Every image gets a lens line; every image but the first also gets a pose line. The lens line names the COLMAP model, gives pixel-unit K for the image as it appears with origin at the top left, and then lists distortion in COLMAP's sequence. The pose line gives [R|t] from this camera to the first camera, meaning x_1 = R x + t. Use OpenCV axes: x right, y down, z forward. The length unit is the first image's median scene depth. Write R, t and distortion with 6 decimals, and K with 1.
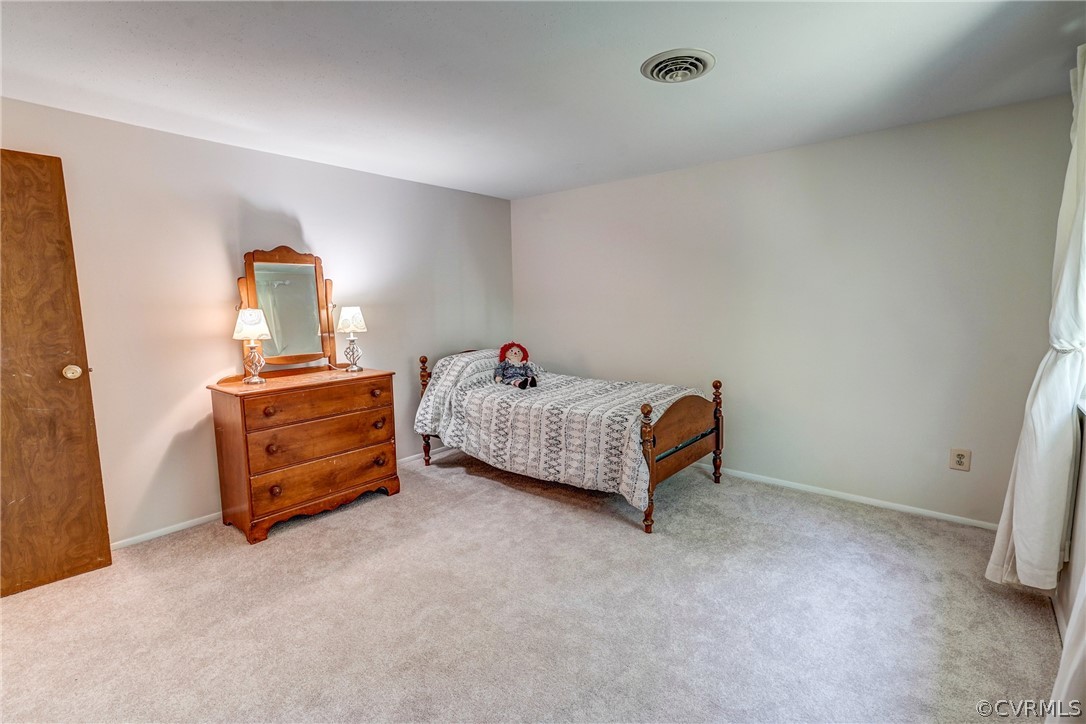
lens RADIAL K [[500.8, 0, 542.7], [0, 500.8, 362.7], [0, 0, 1]] dist [0.001201, 0.006449]
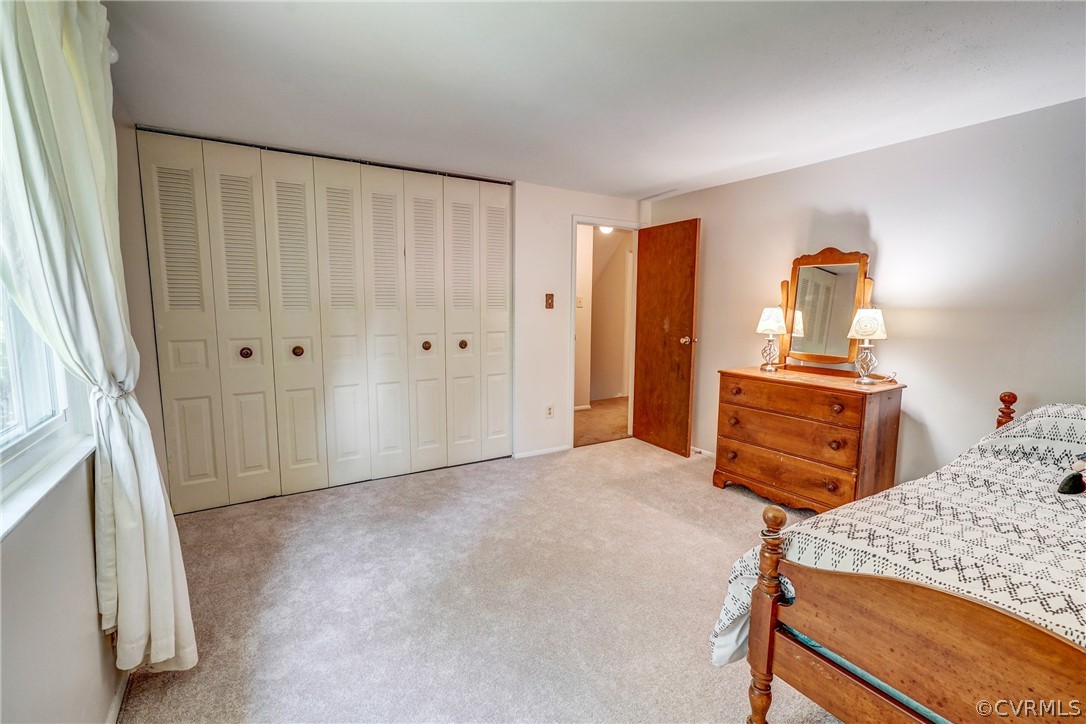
lens RADIAL K [[500.8, 0, 536.2], [0, 500.8, 362.9], [0, 0, 1]] dist [0.001201, 0.006449]
pose [[-0.327596, 0.124322, -0.936603, 0.711123], [-0.121423, 0.977545, 0.172227, -0.114018], [0.936983, 0.170146, -0.305144, 0.843630]]
